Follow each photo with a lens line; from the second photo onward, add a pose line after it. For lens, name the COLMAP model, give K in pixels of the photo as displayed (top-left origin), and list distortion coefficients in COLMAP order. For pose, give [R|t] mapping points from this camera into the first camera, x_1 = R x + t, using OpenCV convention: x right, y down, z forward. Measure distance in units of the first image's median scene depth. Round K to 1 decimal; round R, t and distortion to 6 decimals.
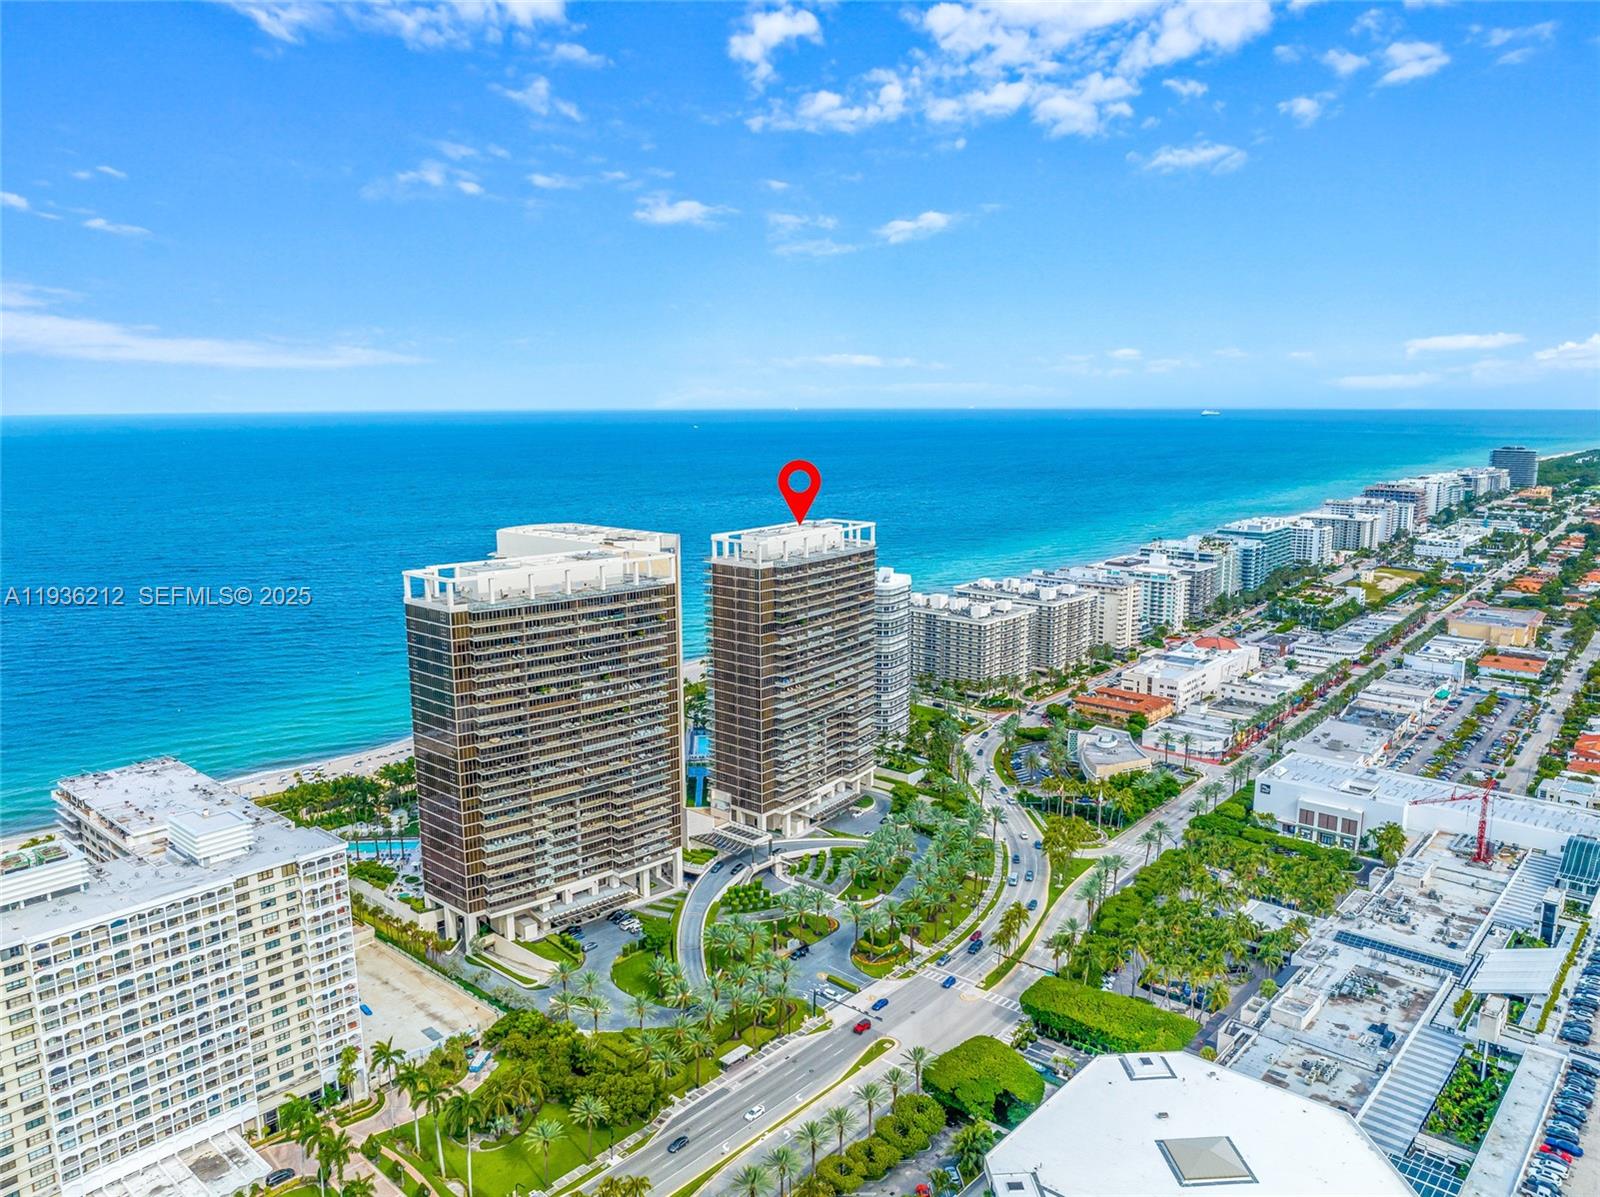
lens RADIAL K [[1129.7, 0, 809.1], [0, 1129.7, 592.2], [0, 0, 1]] dist [-0.036720, 0.003063]
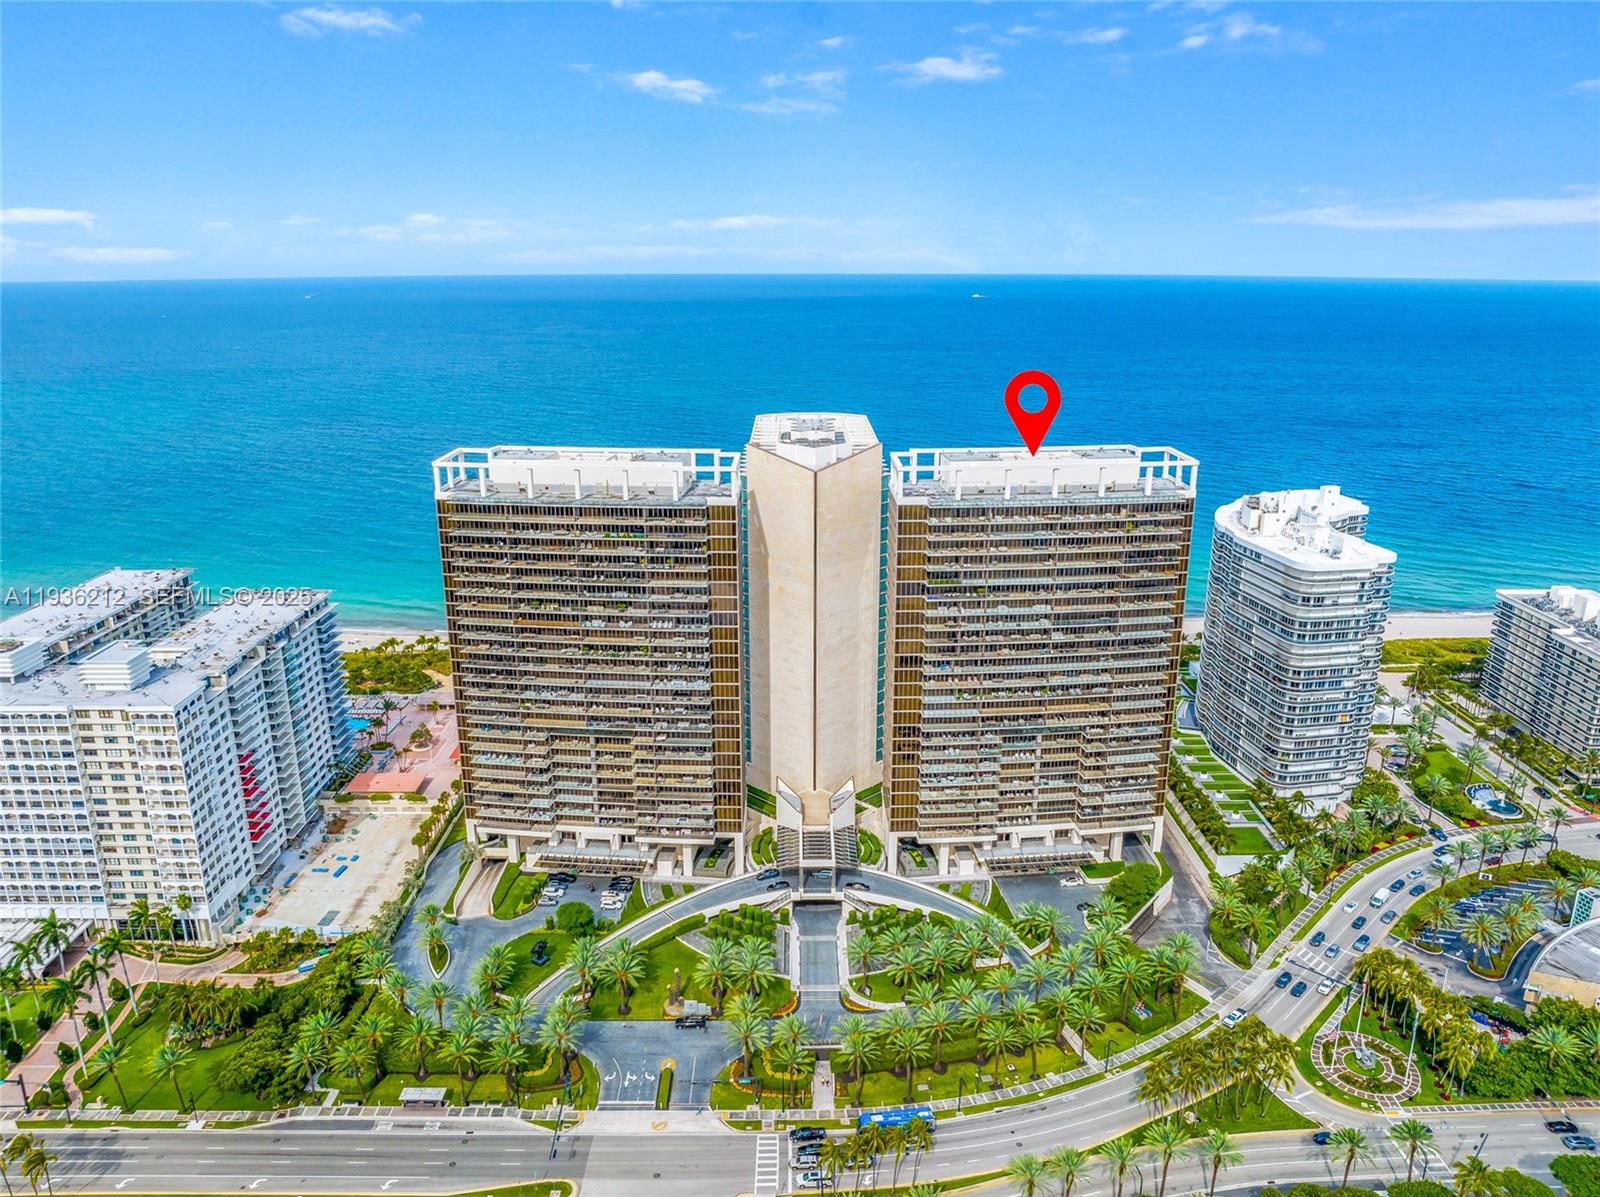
lens RADIAL K [[1133.8, 0, 807.7], [0, 1133.8, 597.0], [0, 0, 1]] dist [-0.033312, -0.003411]
pose [[0.658333, 0.207211, -0.723644, 0.509357], [-0.122164, 0.978031, 0.168914, -0.087614], [0.742747, -0.022798, 0.669184, 0.549667]]
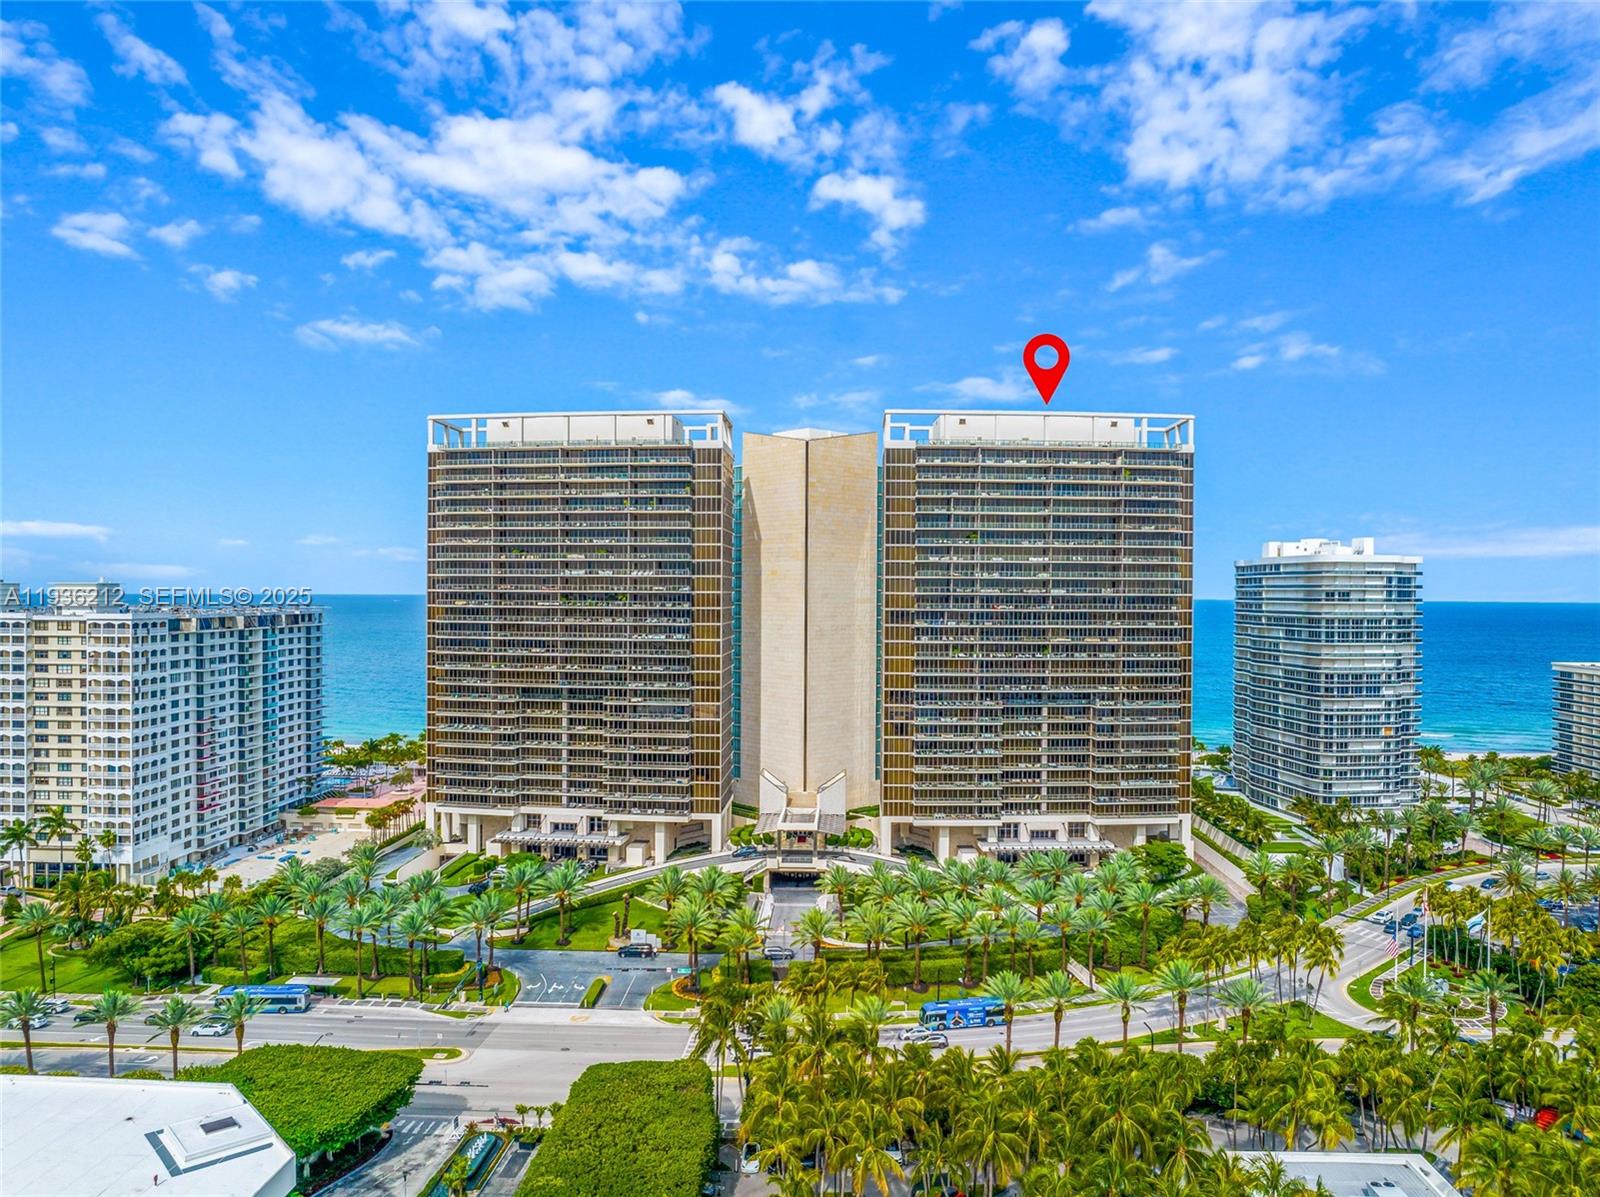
lens RADIAL K [[1129.7, 0, 809.1], [0, 1129.7, 592.2], [0, 0, 1]] dist [-0.036720, 0.003063]
pose [[0.618732, 0.005228, -0.785585, 0.542500], [-0.134806, 0.985852, -0.099613, 0.162940], [0.773950, 0.167535, 0.610683, 0.630993]]
